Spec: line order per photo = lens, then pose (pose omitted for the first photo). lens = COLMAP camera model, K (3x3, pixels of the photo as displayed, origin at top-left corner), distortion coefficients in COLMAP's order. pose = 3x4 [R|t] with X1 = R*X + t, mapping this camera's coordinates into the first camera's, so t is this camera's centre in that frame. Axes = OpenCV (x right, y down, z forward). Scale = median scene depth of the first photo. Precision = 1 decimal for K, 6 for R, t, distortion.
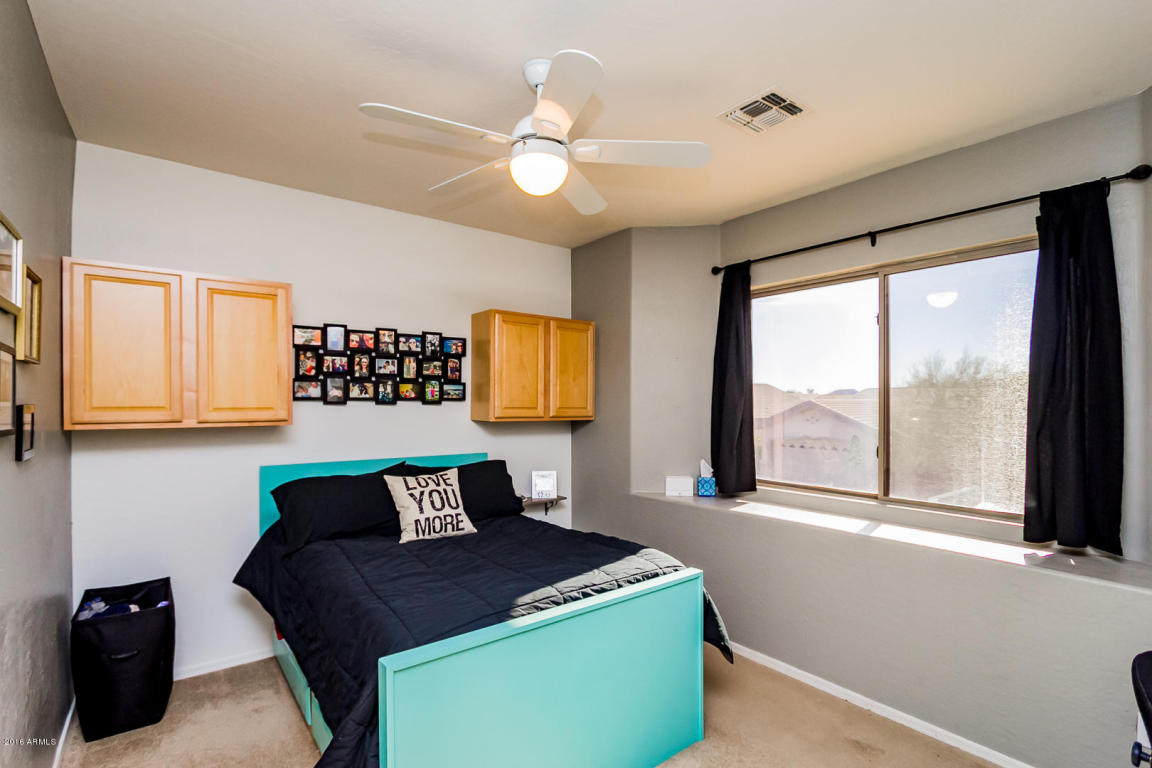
lens RADIAL K [[528.3, 0, 569.6], [0, 528.3, 390.1], [0, 0, 1]] dist [-0.013829, 0.000165]
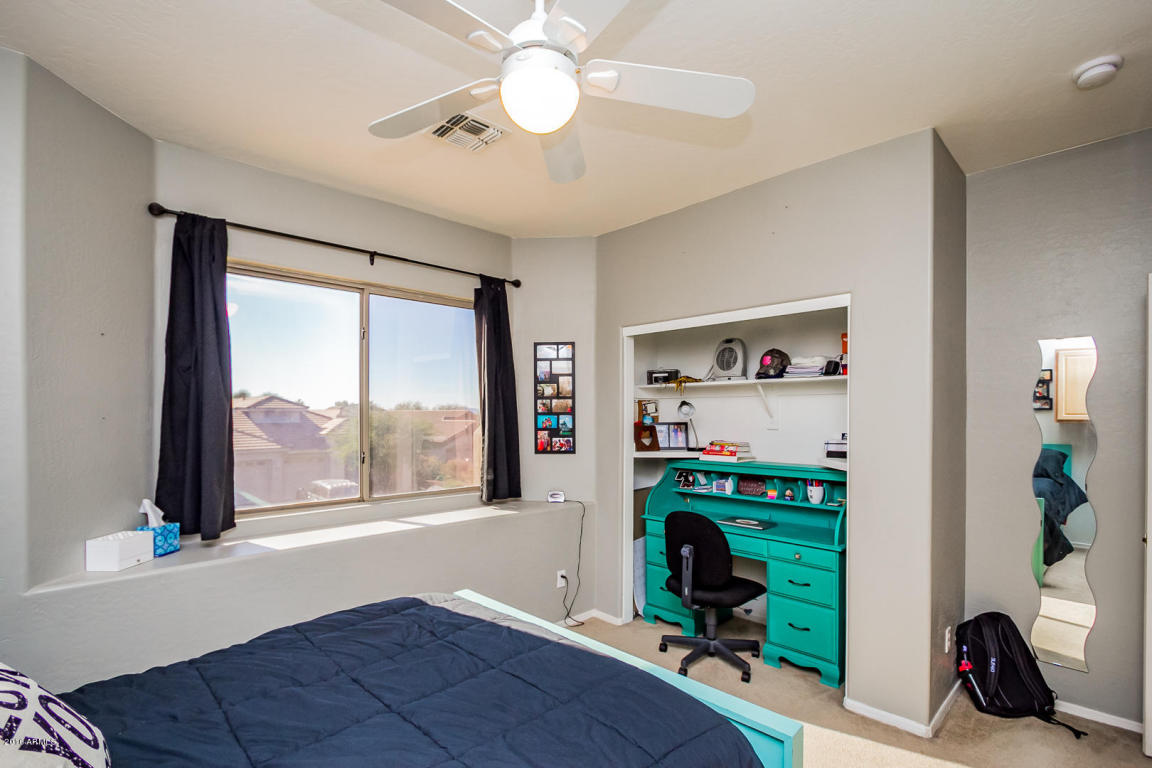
lens RADIAL K [[540.7, 0, 574.0], [0, 540.7, 409.1], [0, 0, 1]] dist [-0.012155, 0.000180]
pose [[-0.103316, 0.004524, 0.994638, -0.547990], [-0.022857, 0.999715, -0.006921, 0.017198], [-0.994386, -0.023449, -0.103183, 0.689442]]
